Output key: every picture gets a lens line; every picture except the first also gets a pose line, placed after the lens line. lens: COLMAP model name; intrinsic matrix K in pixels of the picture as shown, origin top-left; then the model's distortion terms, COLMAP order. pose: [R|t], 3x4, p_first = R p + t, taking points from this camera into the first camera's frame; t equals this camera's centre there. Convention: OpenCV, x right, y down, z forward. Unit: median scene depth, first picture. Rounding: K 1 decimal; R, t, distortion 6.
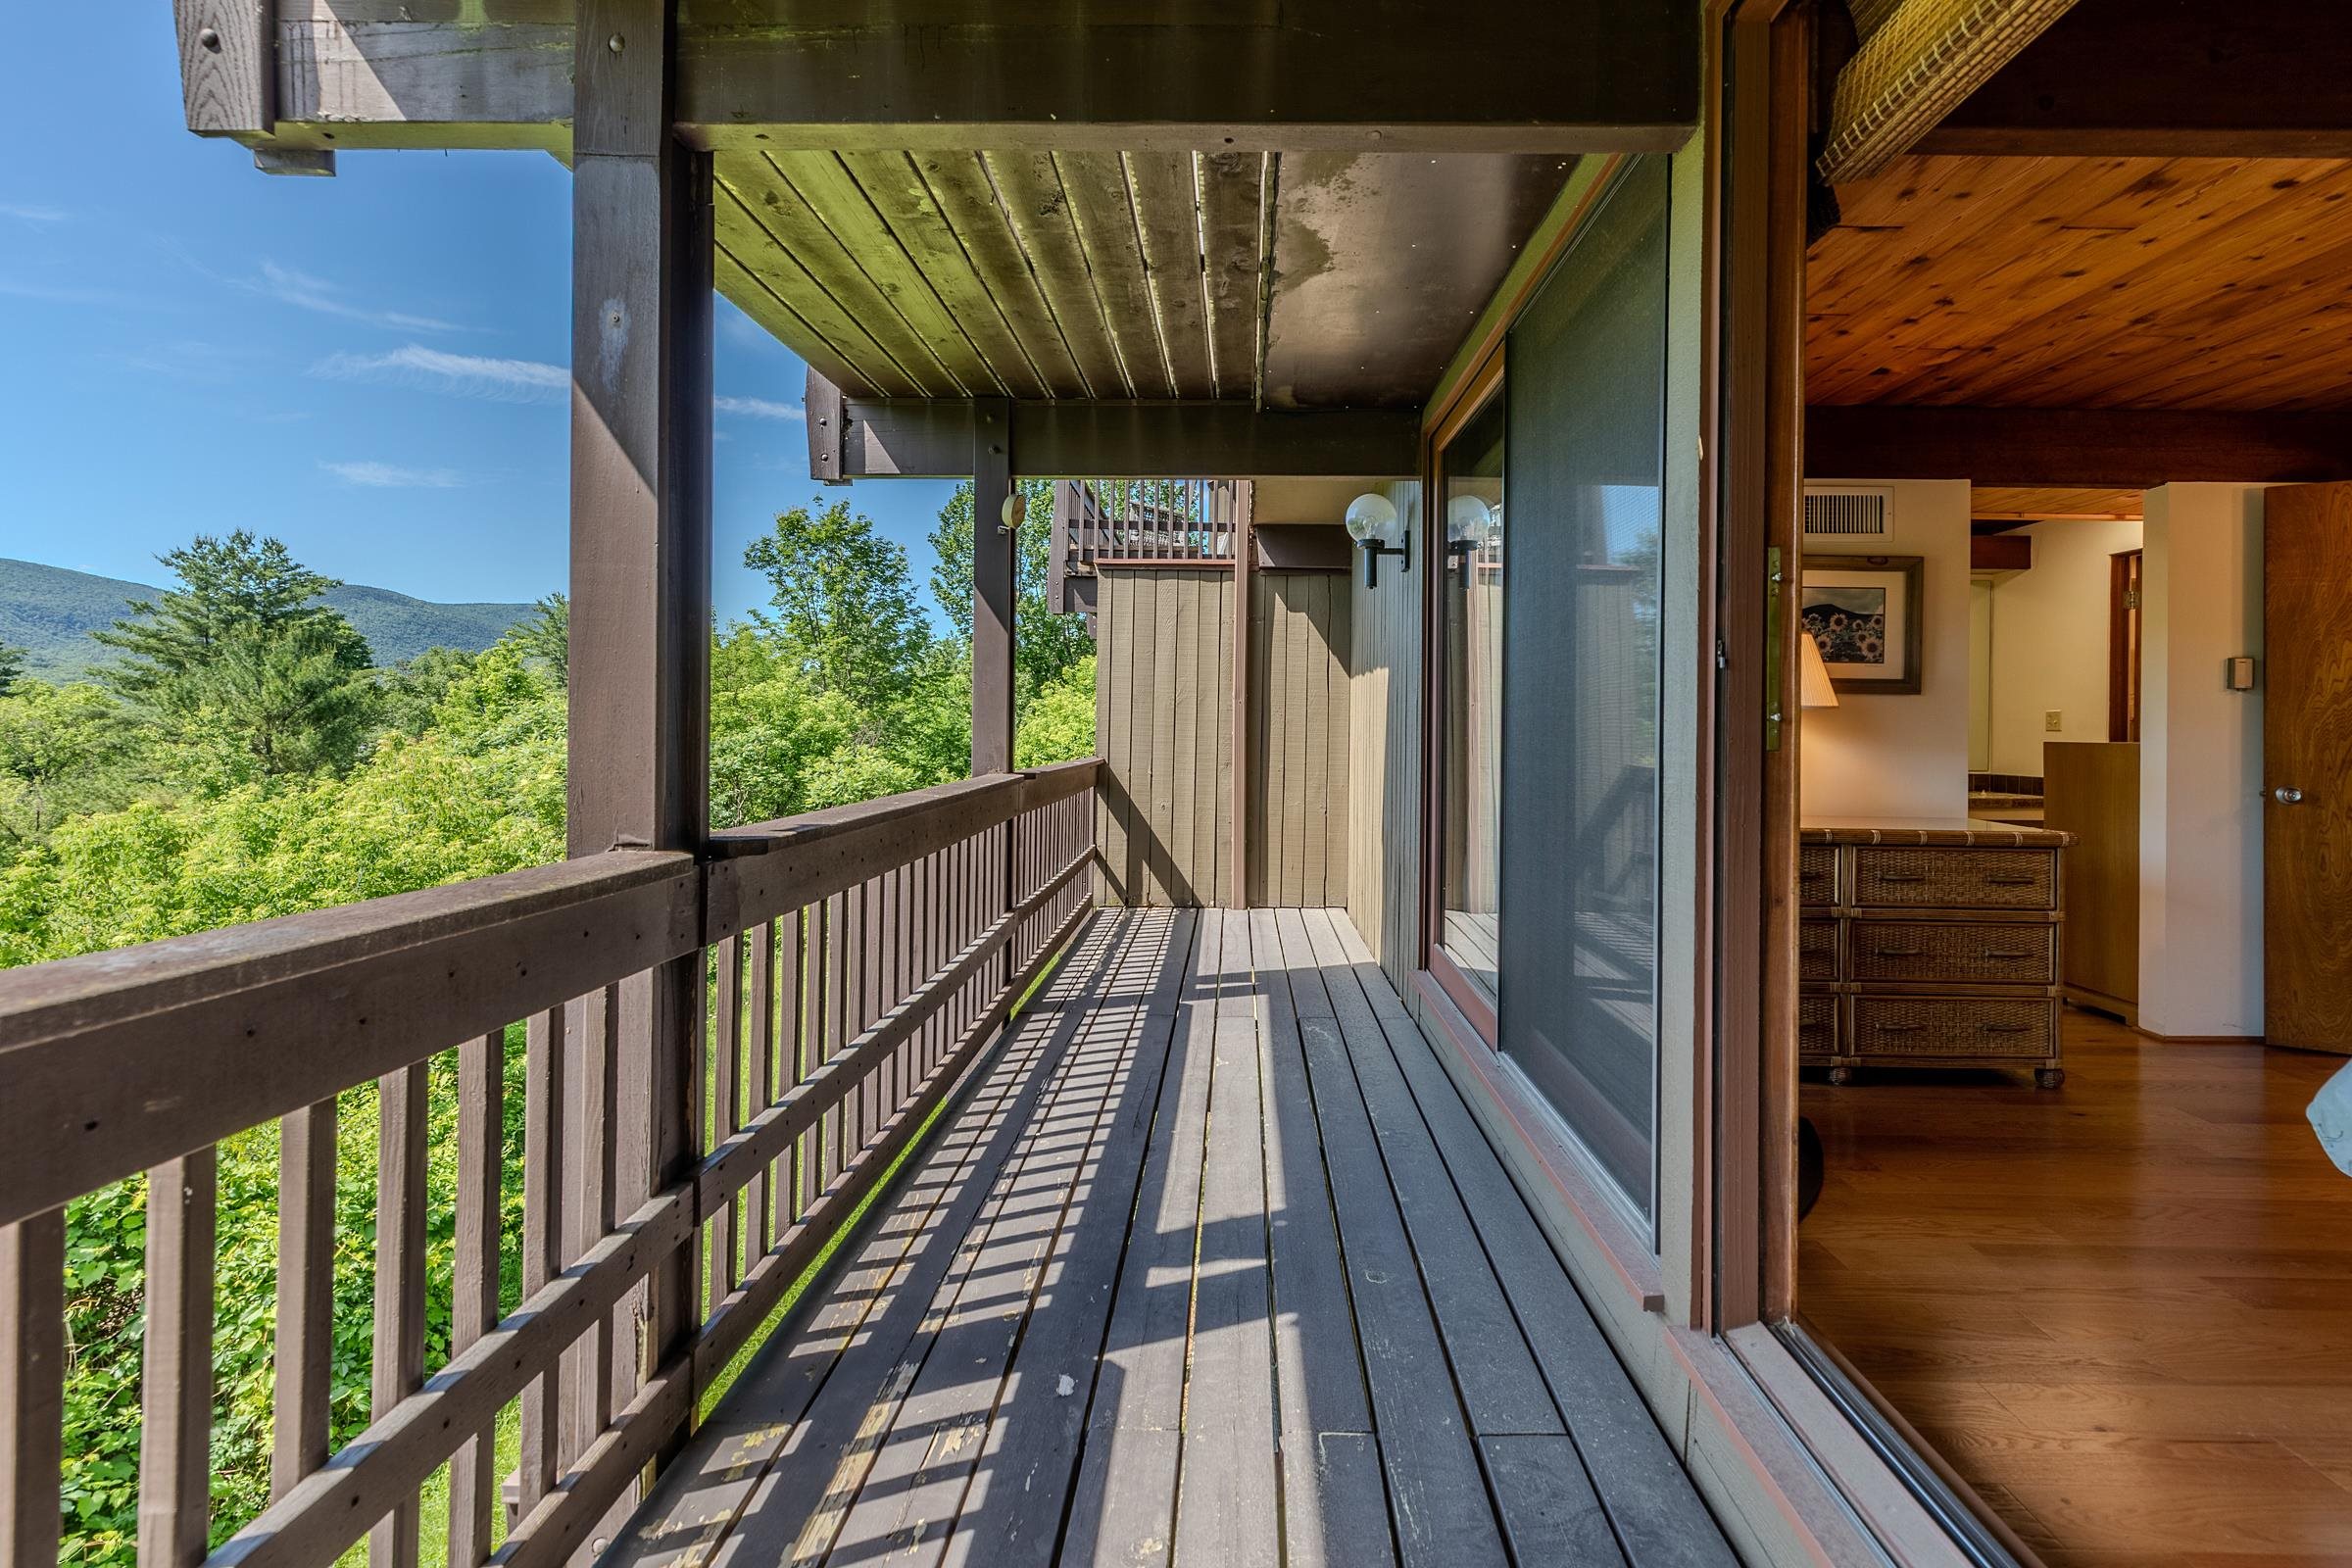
lens RADIAL K [[1116.3, 0, 1166.2], [0, 1116.3, 709.8], [0, 0, 1]] dist [0.000522, 0.000424]
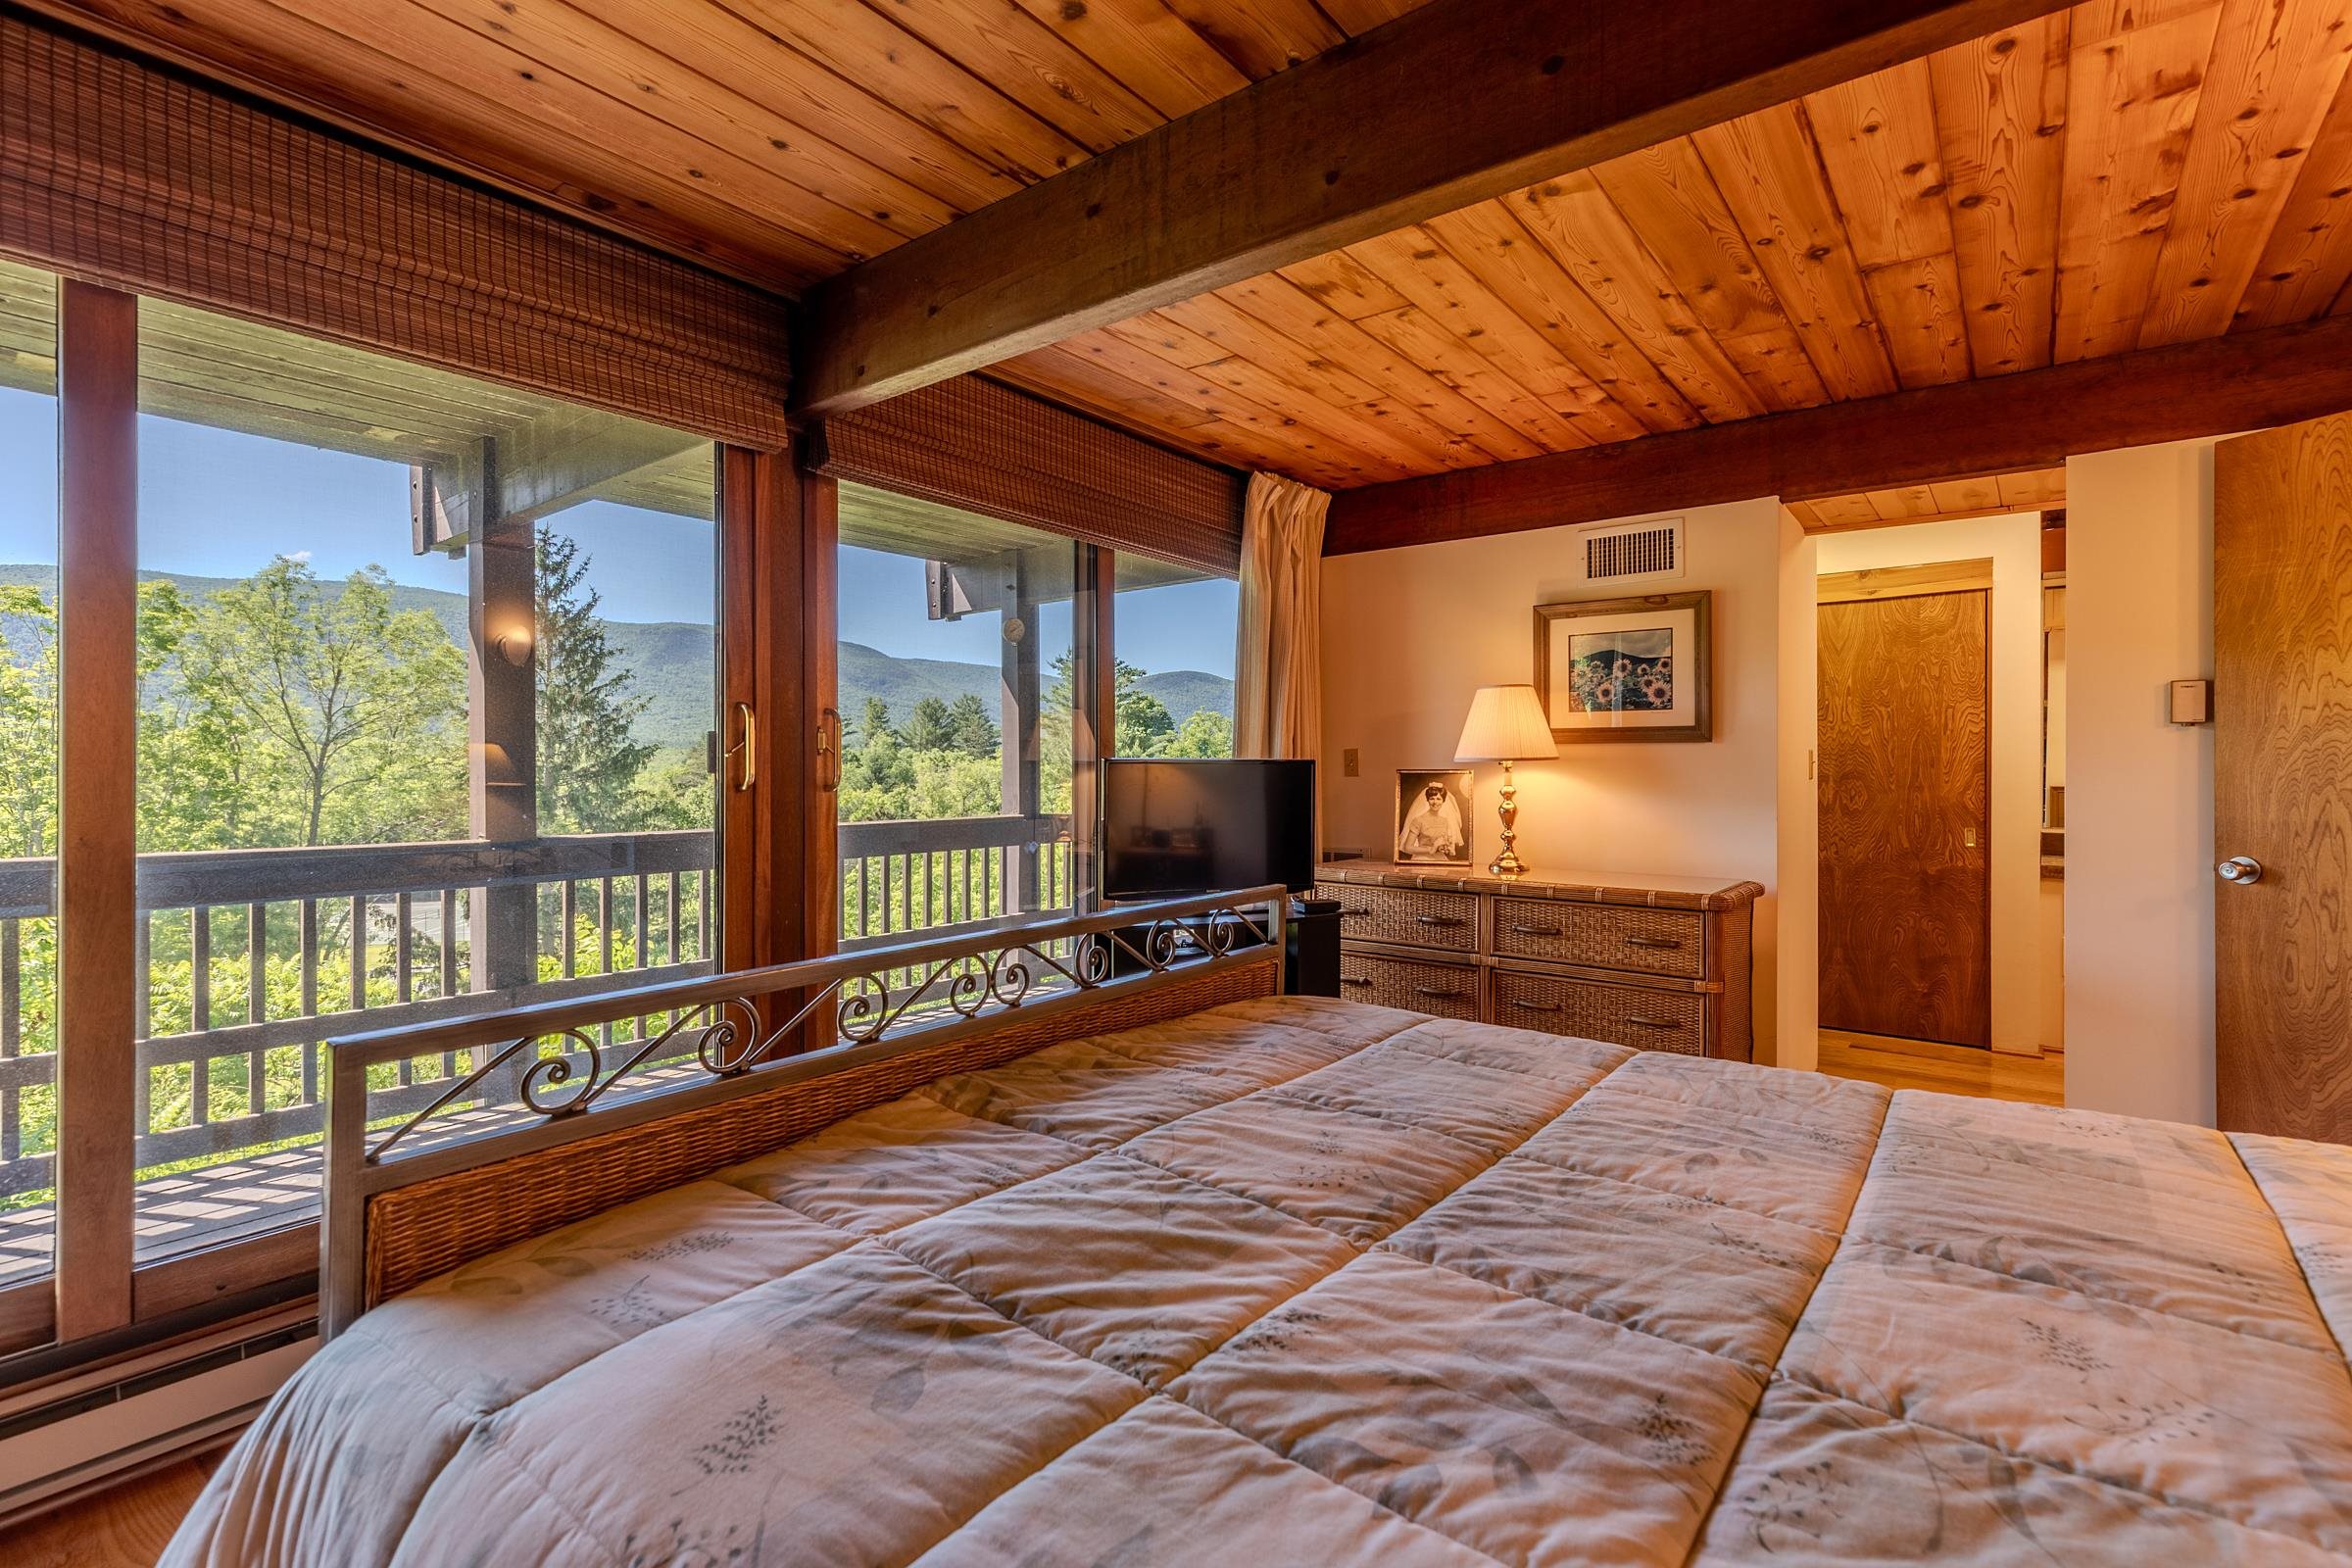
lens RADIAL K [[1063.7, 0, 1182.8], [0, 1063.7, 750.9], [0, 0, 1]] dist [0.000028, 0.000529]
pose [[0.798119, -0.021284, -0.602124, 0.872529], [0.015633, 0.999771, -0.014618, -0.000400], [0.602297, 0.002254, 0.798269, 0.050323]]
